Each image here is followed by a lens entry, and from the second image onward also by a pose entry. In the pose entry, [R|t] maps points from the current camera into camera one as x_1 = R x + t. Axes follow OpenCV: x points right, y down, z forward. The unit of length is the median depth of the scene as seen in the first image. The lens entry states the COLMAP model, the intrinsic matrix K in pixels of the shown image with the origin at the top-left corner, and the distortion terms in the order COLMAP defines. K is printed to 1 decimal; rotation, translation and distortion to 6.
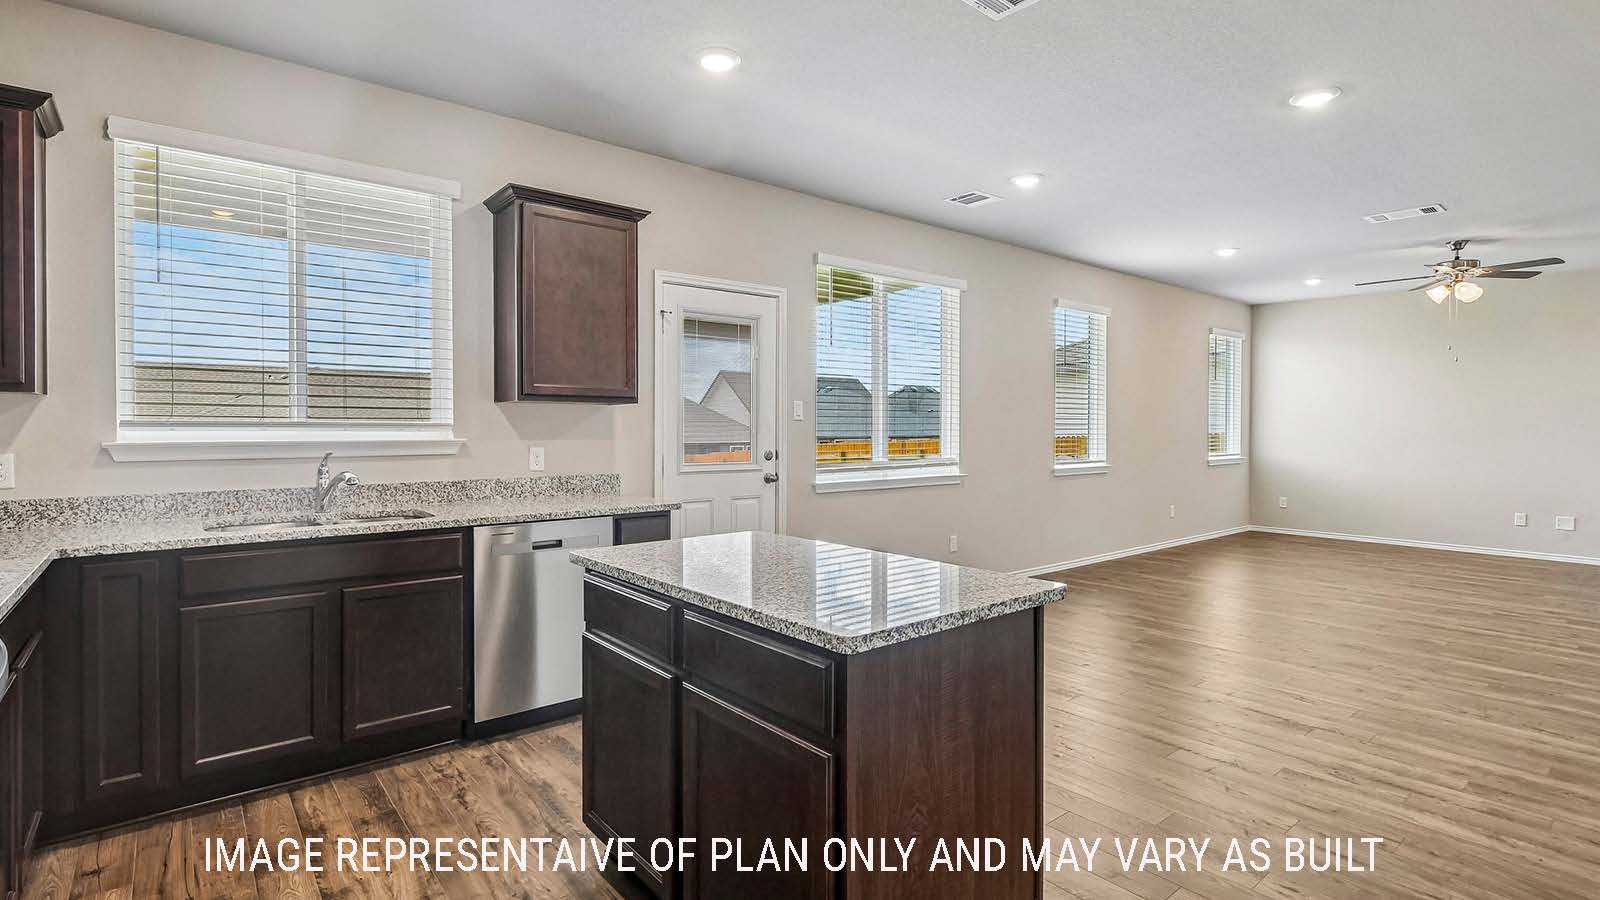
lens RADIAL K [[762.5, 0, 801.7], [0, 762.5, 443.9], [0, 0, 1]] dist [-0.034402, 0.001226]
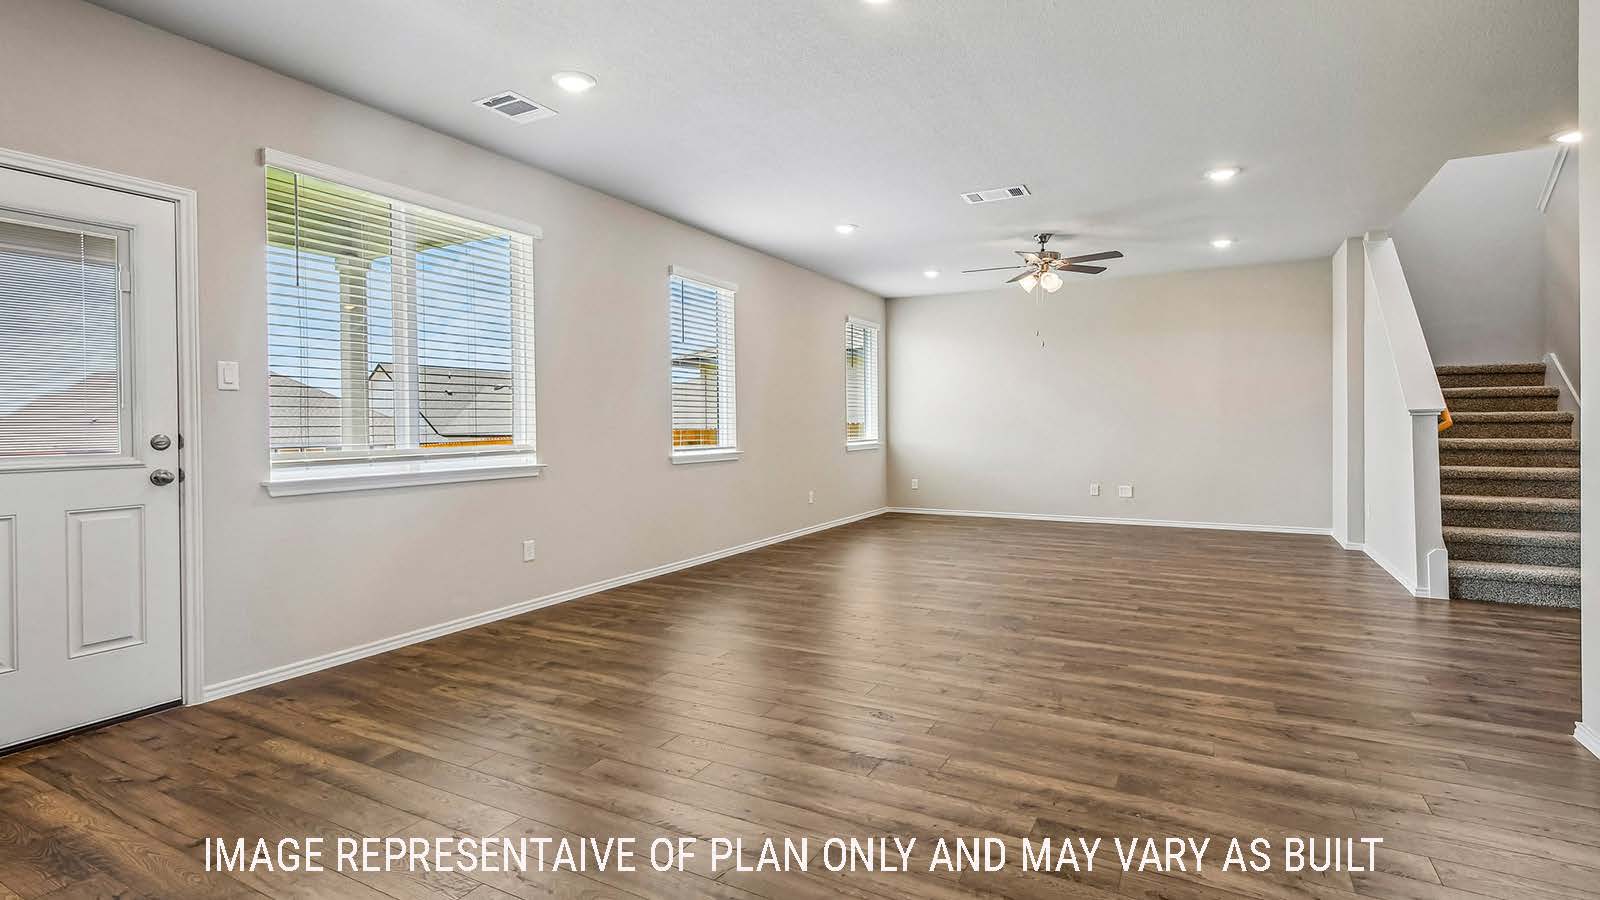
lens RADIAL K [[740.8, 0, 800.0], [0, 740.8, 450.0], [0, 0, 1]] dist [-0.000436, -0.000126]
pose [[0.924525, -0.022735, 0.380442, 0.165688], [0.017383, 0.999696, 0.017497, 0.015153], [-0.380724, -0.009563, 0.924639, 0.159142]]
